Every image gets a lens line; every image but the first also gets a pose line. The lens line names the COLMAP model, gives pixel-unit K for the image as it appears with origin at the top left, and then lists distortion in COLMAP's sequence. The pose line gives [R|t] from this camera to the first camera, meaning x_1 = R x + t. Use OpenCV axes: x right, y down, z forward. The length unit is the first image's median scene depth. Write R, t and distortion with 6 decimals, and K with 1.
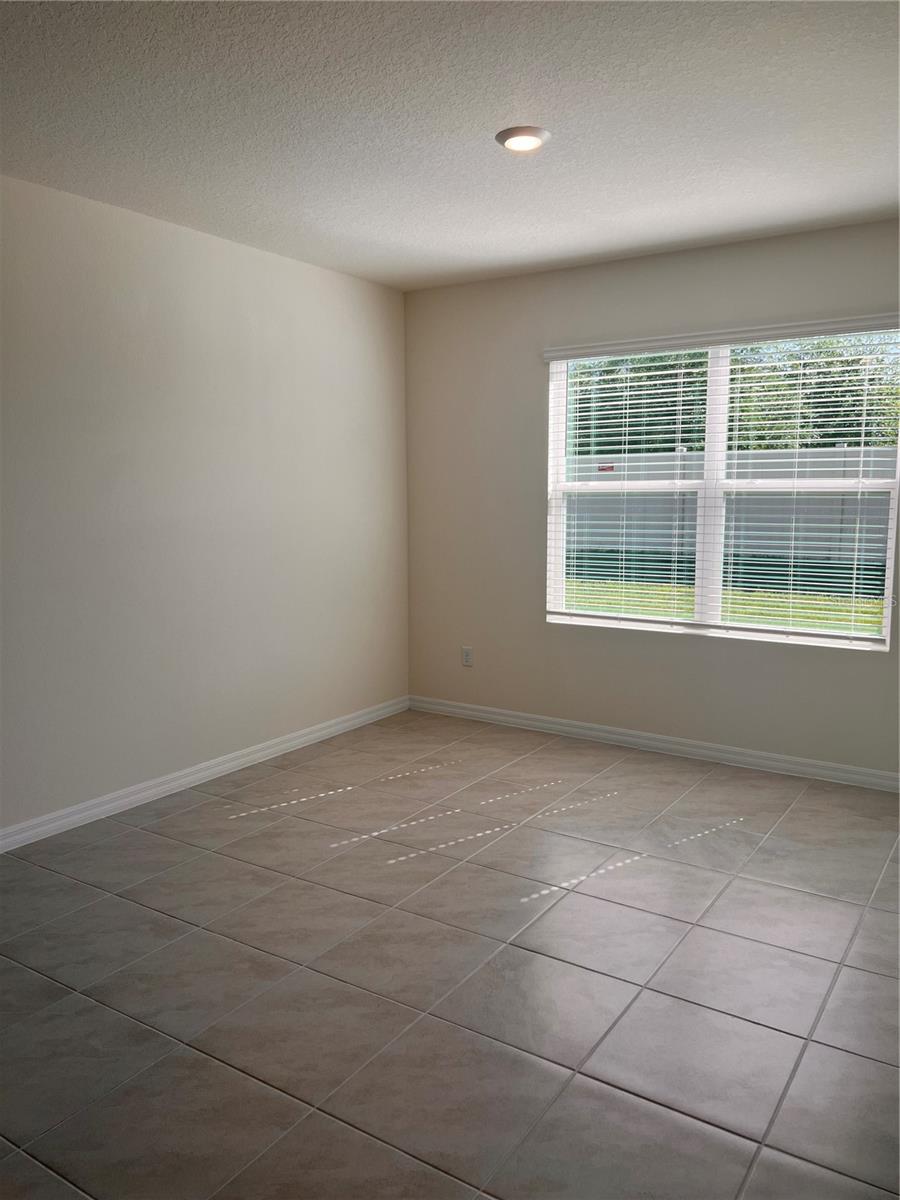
lens RADIAL K [[912.5, 0, 452.8], [0, 912.5, 640.4], [0, 0, 1]] dist [0.032952, -0.018916]
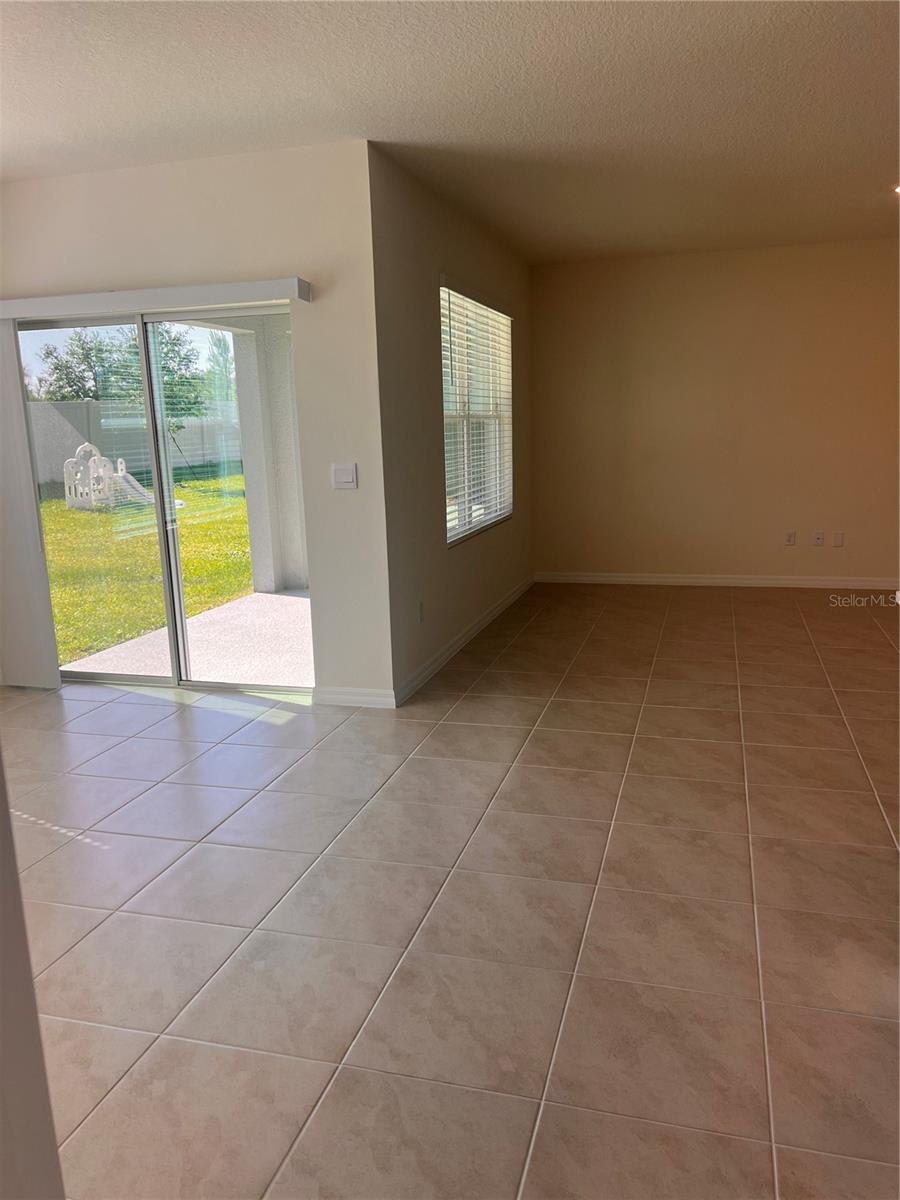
lens RADIAL K [[912.5, 0, 448.0], [0, 912.5, 599.9], [0, 0, 1]] dist [0.032952, -0.018916]
pose [[-0.302540, -0.164011, 0.938920, -1.007548], [0.203331, 0.951302, 0.231691, -0.133105], [-0.931196, 0.261007, -0.254458, 0.934421]]
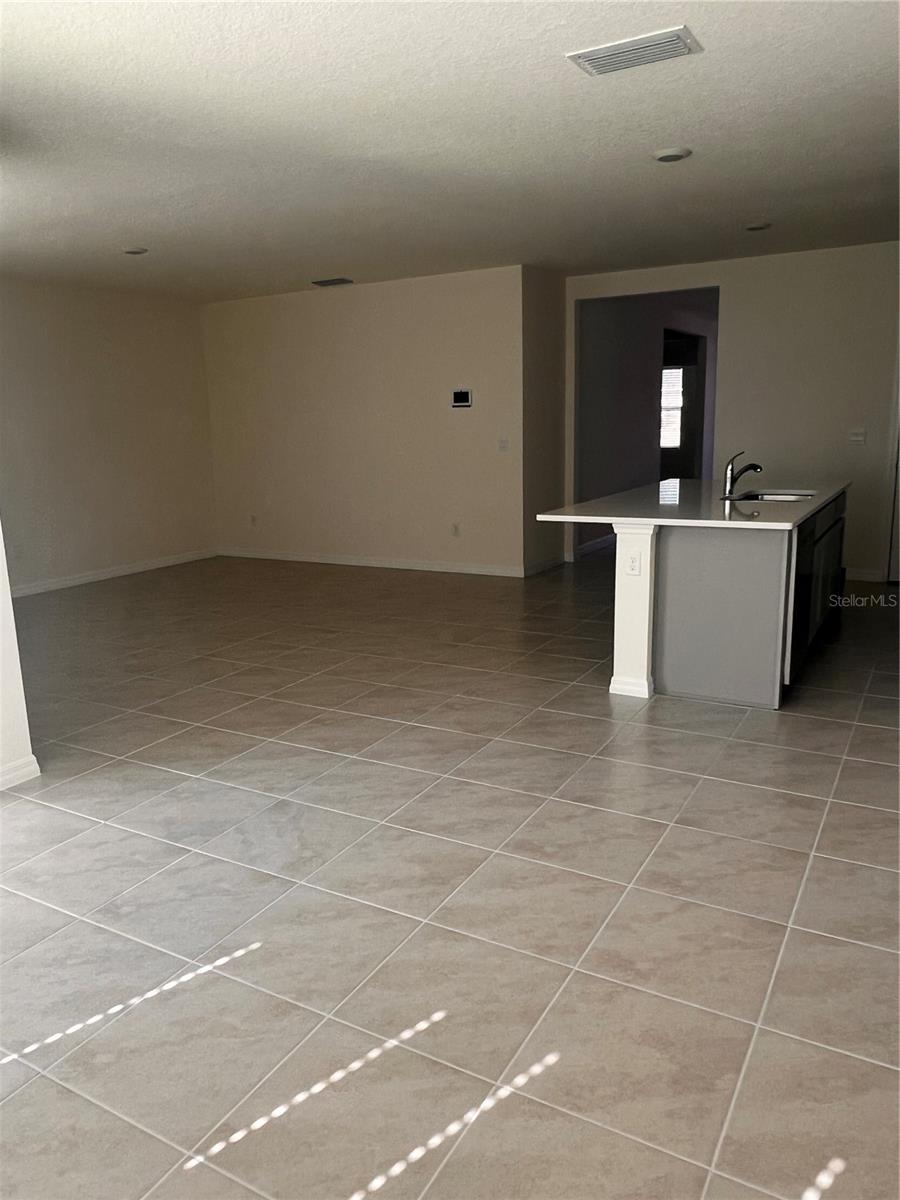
lens RADIAL K [[866.8, 0, 448.9], [0, 866.8, 607.0], [0, 0, 1]] dist [0.011316, 0.000226]
pose [[-0.996990, 0.054191, -0.055448, -0.064593], [0.028253, 0.919928, 0.391067, -0.305430], [0.072201, 0.388324, -0.918690, 1.768435]]
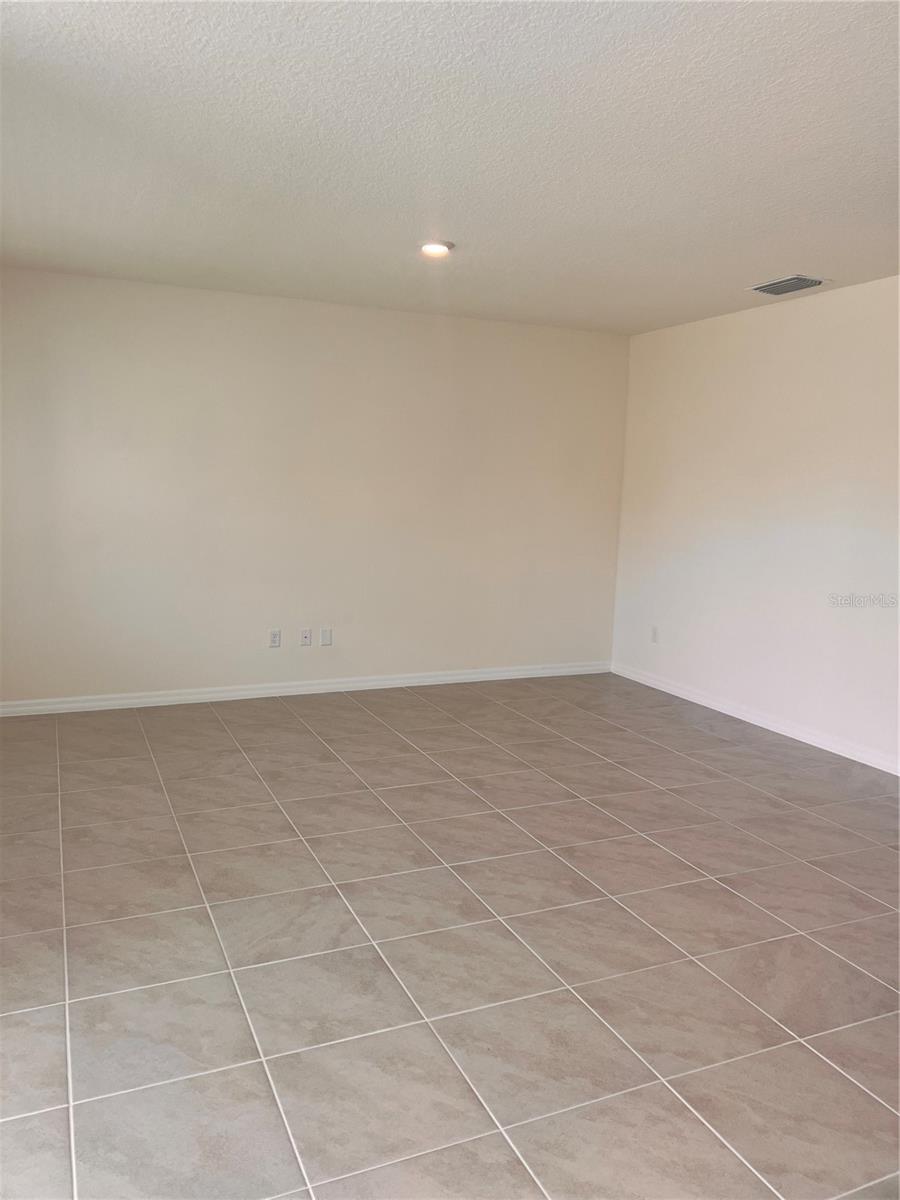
lens RADIAL K [[912.5, 0, 452.7], [0, 912.5, 593.6], [0, 0, 1]] dist [0.032952, -0.018916]
pose [[-0.843507, -0.076885, 0.531587, -0.351399], [0.083081, 0.959114, 0.270549, -0.154738], [-0.530654, 0.272375, -0.802632, 0.817463]]
